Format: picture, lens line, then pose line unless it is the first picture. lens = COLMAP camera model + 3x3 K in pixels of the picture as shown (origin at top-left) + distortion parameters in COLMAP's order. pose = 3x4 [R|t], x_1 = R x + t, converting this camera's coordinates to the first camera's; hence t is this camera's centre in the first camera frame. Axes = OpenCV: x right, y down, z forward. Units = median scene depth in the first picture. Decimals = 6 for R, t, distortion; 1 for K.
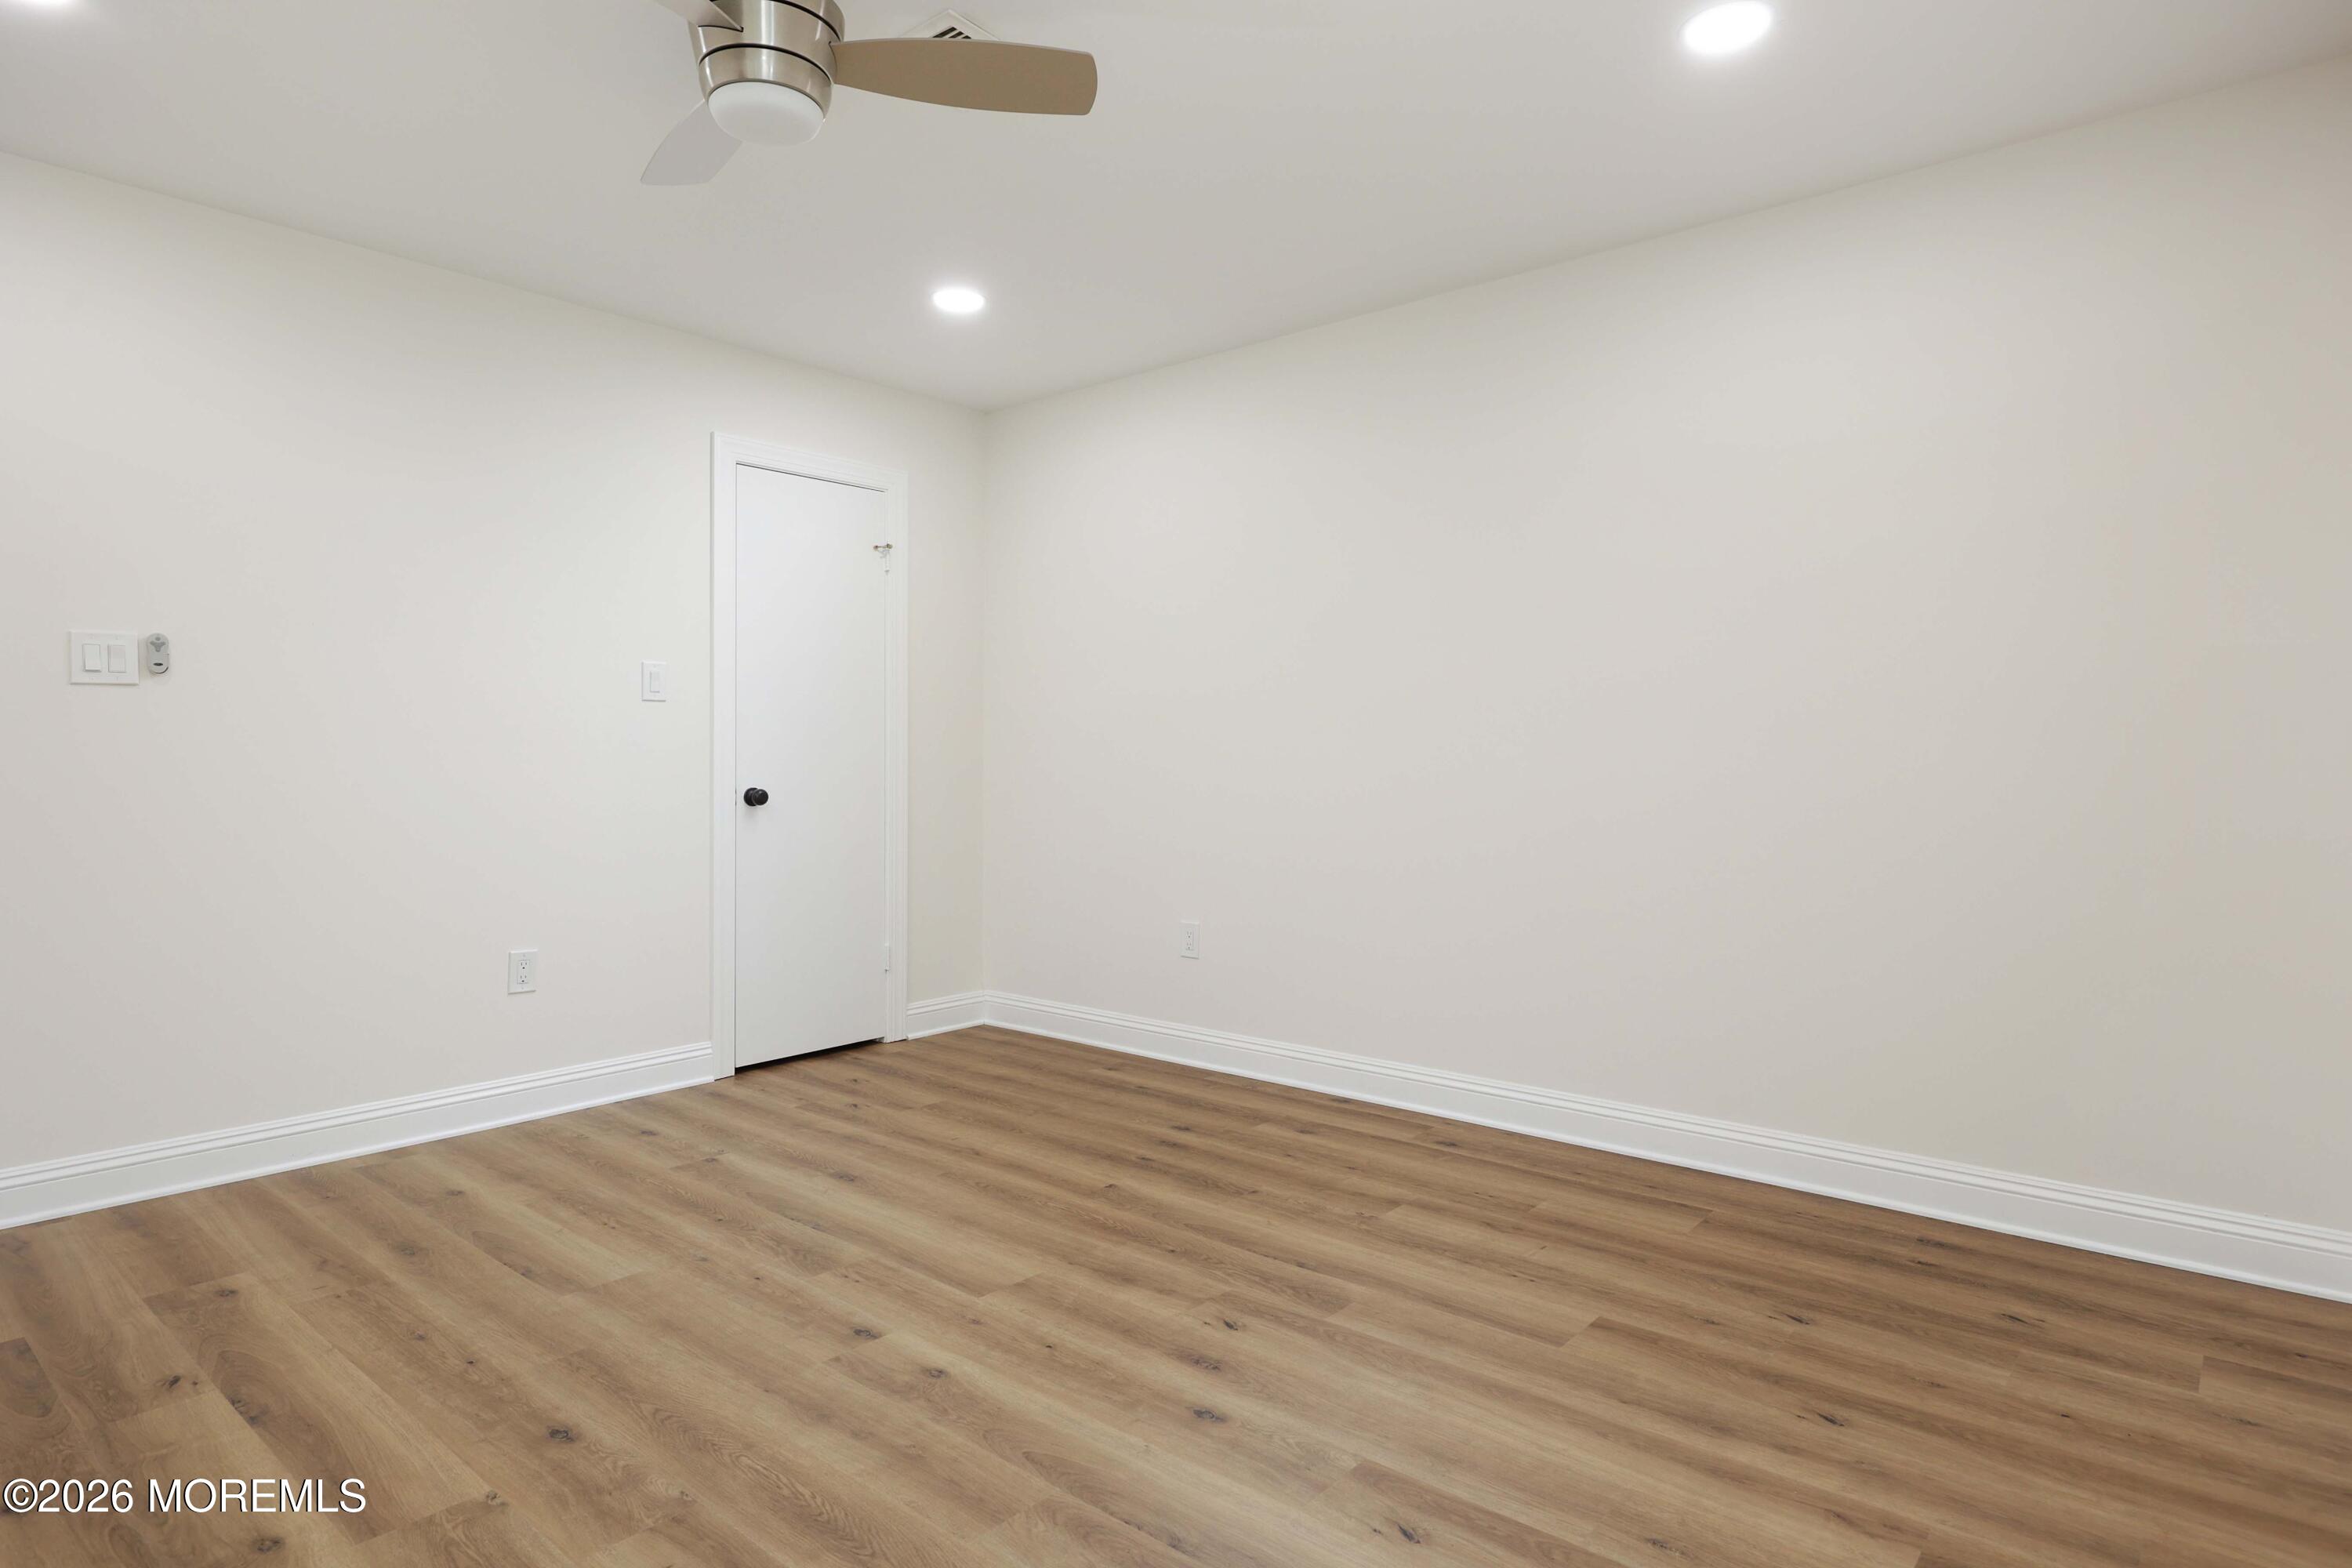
lens RADIAL K [[1296.0, 0, 1128.3], [0, 1296.0, 770.7], [0, 0, 1]] dist [-0.000882, 0.002875]
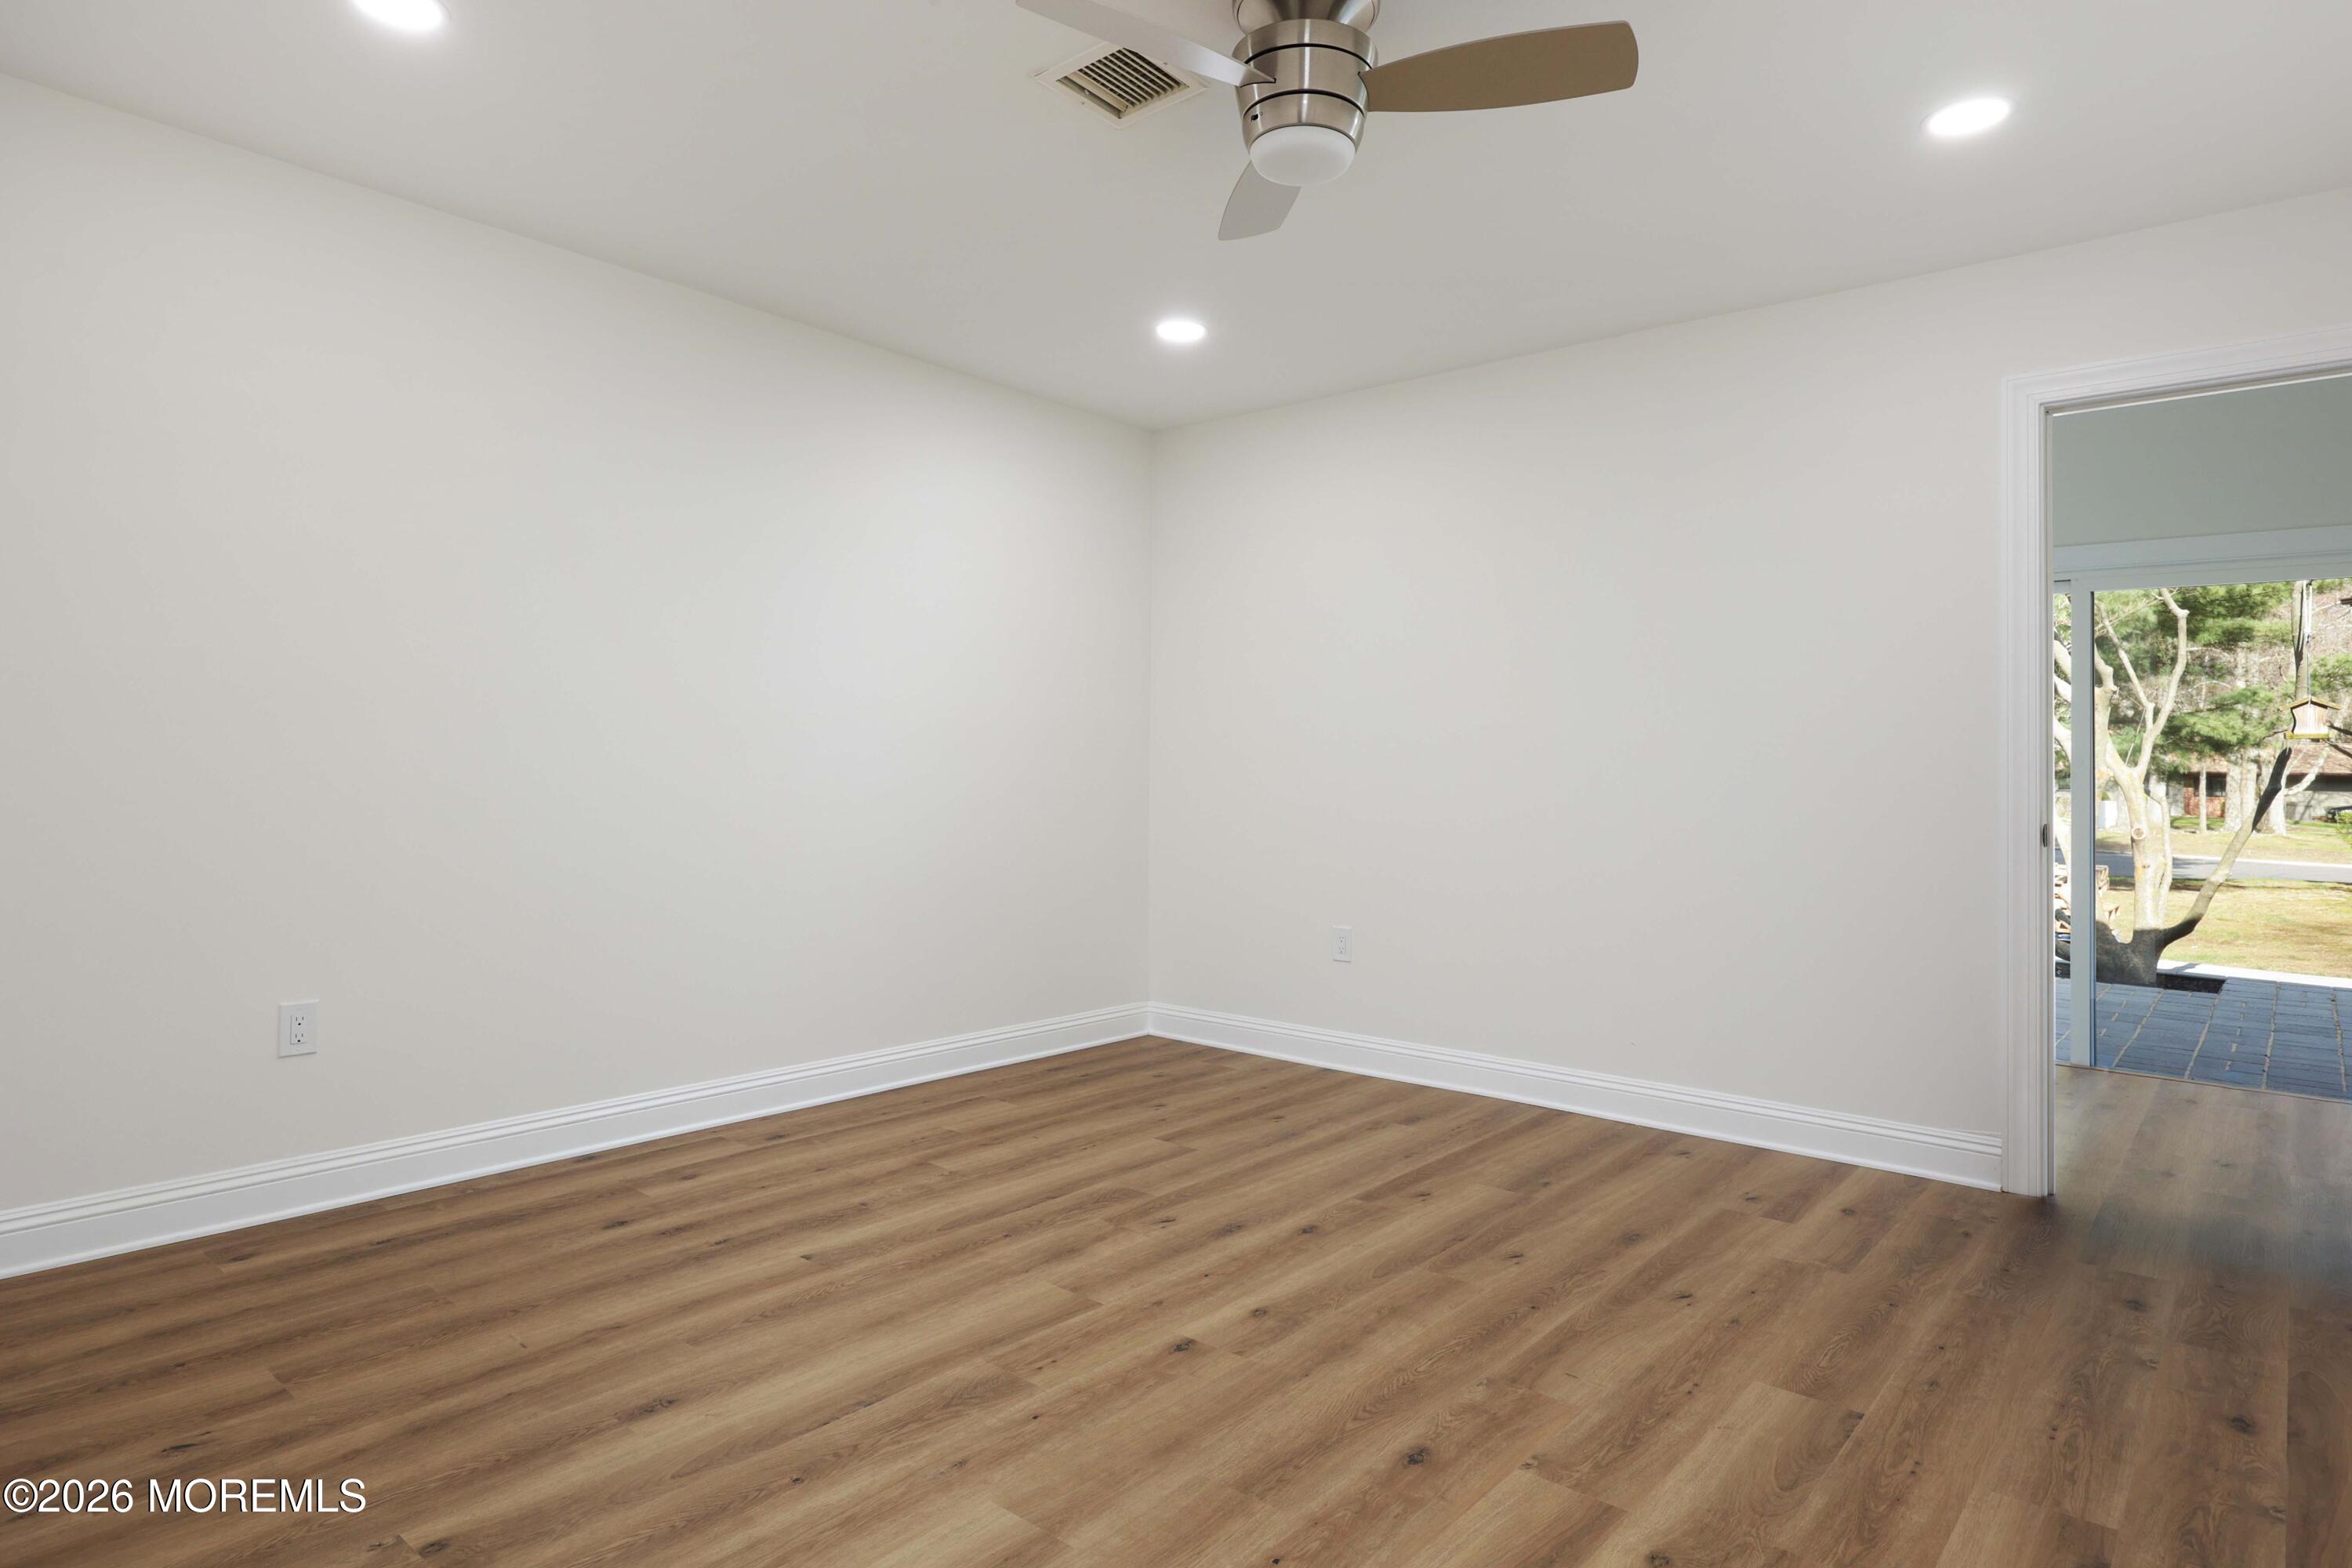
lens RADIAL K [[1296.0, 0, 1132.8], [0, 1296.0, 772.3], [0, 0, 1]] dist [-0.000882, 0.002875]
pose [[0.001355, -0.000052, 0.999999, -1.113942], [-0.004904, 0.999988, 0.000059, -0.026519], [-0.999987, -0.004904, 0.001354, 0.927367]]
